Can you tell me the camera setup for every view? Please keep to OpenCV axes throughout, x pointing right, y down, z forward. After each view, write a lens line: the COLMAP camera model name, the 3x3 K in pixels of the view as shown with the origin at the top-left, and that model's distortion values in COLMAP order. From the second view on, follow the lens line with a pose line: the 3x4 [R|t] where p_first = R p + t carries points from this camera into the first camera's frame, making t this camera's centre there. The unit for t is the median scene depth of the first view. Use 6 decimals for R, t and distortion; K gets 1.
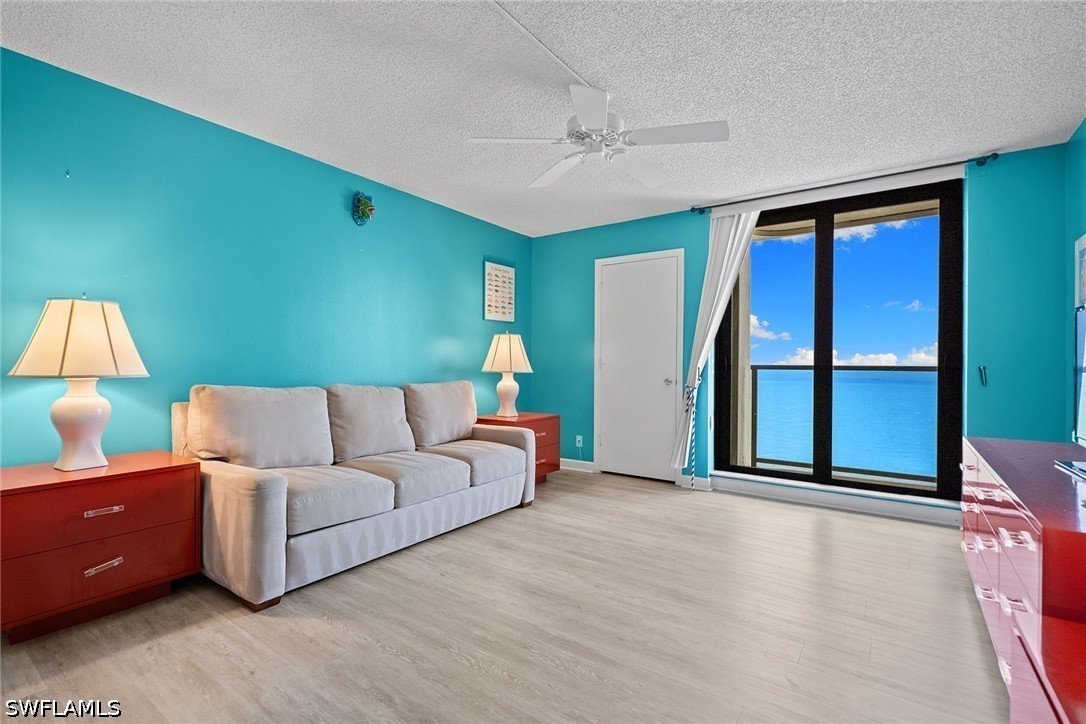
lens RADIAL K [[514.5, 0, 542.7], [0, 514.5, 357.0], [0, 0, 1]] dist [0.002283, -0.000006]
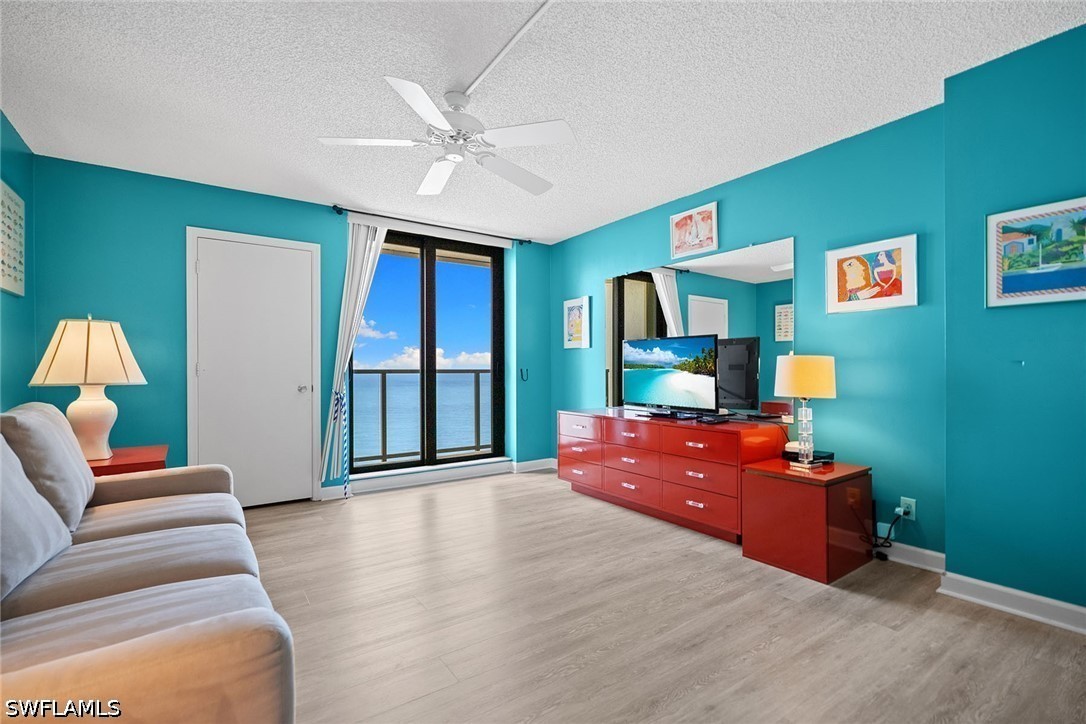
lens RADIAL K [[514.5, 0, 540.4], [0, 514.5, 365.6], [0, 0, 1]] dist [0.002283, -0.000006]
pose [[0.297131, 0.000120, 0.954837, -0.537283], [-0.006267, 0.999979, 0.001825, 0.003260], [-0.954816, -0.006526, 0.297126, 0.371553]]
